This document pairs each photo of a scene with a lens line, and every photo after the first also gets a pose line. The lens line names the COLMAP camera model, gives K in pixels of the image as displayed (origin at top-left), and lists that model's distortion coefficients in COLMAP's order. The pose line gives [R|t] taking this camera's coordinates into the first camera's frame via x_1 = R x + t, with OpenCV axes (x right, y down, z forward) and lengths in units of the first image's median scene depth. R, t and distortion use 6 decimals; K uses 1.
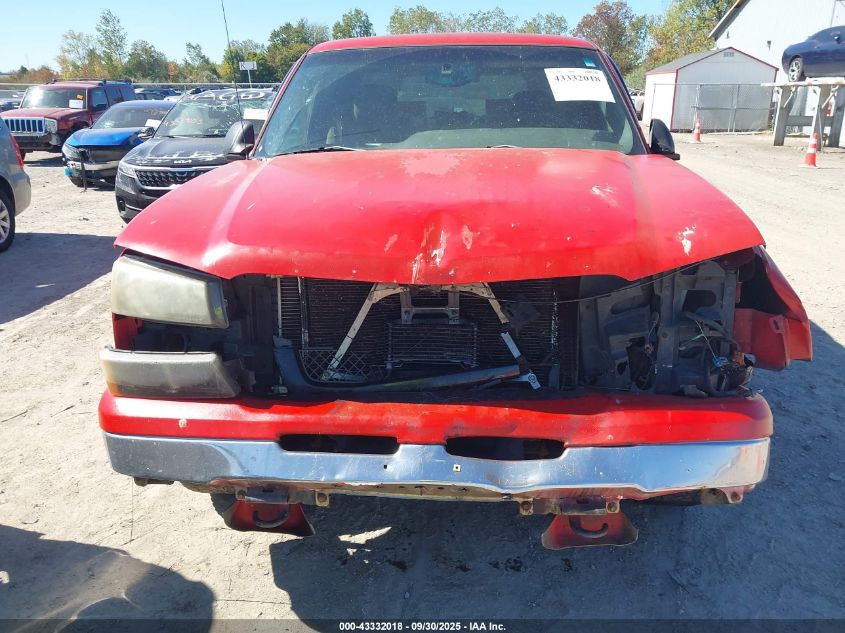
lens RADIAL K [[681.9, 0, 417.7], [0, 681.9, 315.9], [0, 0, 1]] dist [0.037471, -0.050632]
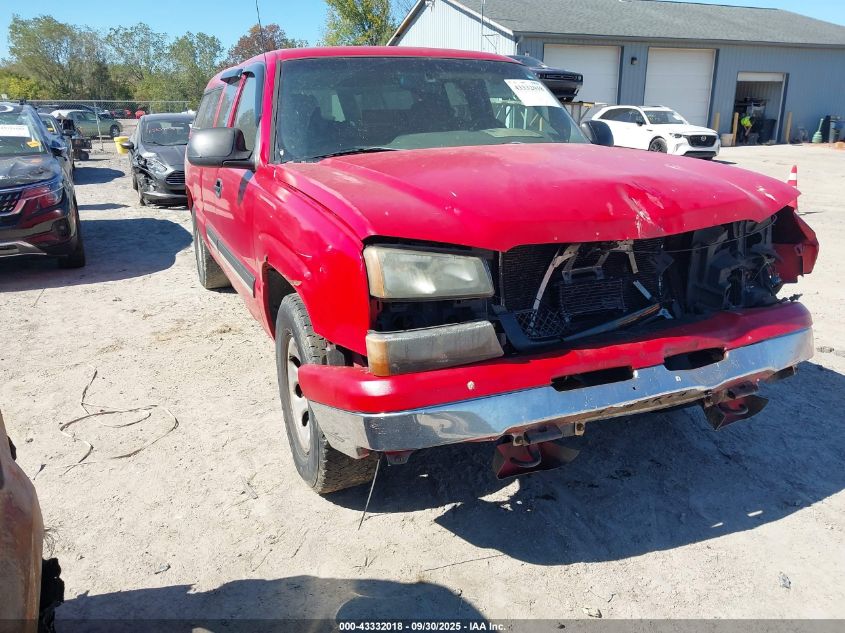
lens RADIAL K [[681.9, 0, 417.7], [0, 681.9, 315.9], [0, 0, 1]] dist [0.037471, -0.050632]
pose [[0.887485, -0.132128, 0.441490, -0.812502], [0.143901, 0.989568, 0.006887, 0.022109], [-0.437794, 0.057419, 0.897240, 0.041677]]
